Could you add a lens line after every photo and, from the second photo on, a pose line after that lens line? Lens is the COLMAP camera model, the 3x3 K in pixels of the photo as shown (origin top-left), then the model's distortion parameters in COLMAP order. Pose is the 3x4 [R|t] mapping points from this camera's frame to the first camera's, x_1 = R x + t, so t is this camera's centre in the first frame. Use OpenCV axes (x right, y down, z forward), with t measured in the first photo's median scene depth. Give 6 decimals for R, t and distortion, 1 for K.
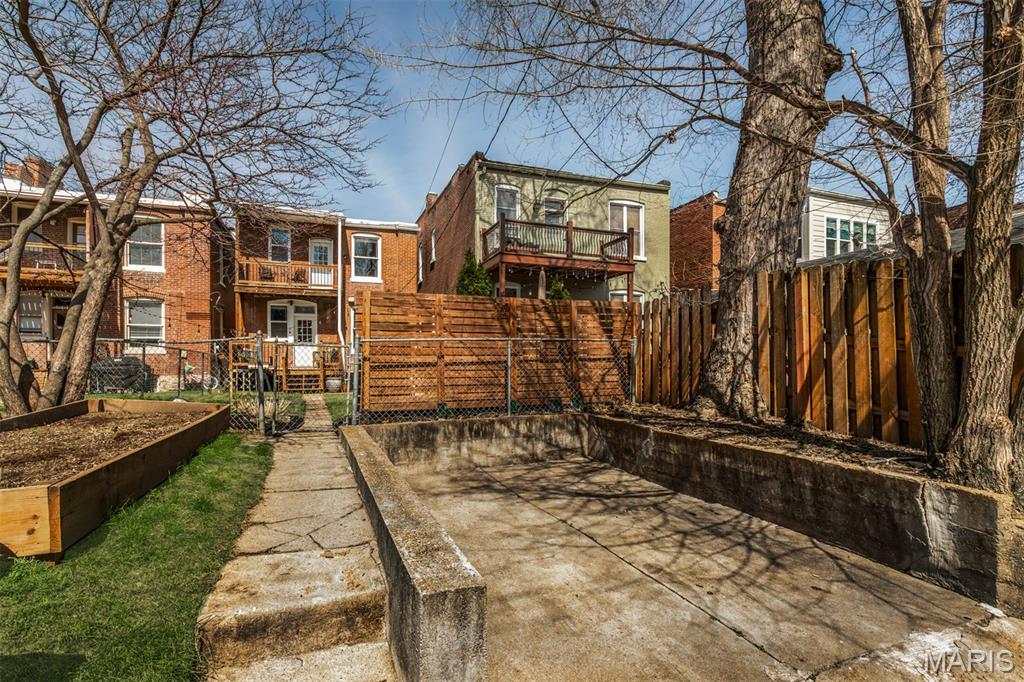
lens RADIAL K [[515.3, 0, 517.3], [0, 515.3, 367.9], [0, 0, 1]] dist [0.002295, -0.002679]
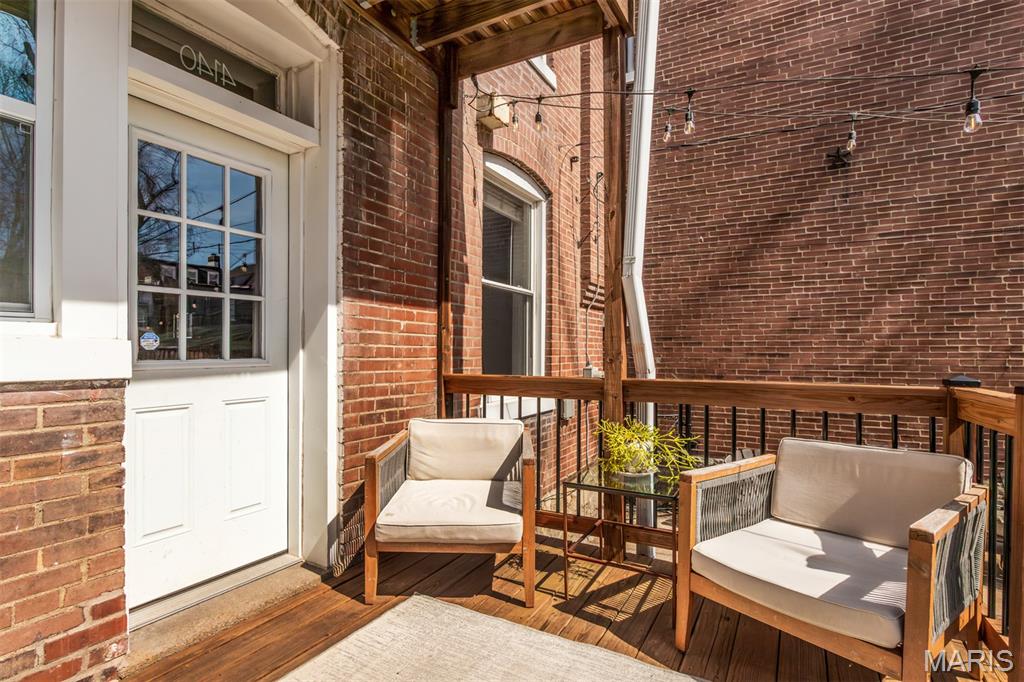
lens RADIAL K [[515.3, 0, 533.5], [0, 515.3, 342.8], [0, 0, 1]] dist [0.002295, -0.002679]
pose [[0.808569, 0.023294, 0.587940, -0.436391], [-0.018994, 0.999729, -0.013488, -0.055289], [-0.588095, -0.000261, 0.808792, 0.901957]]
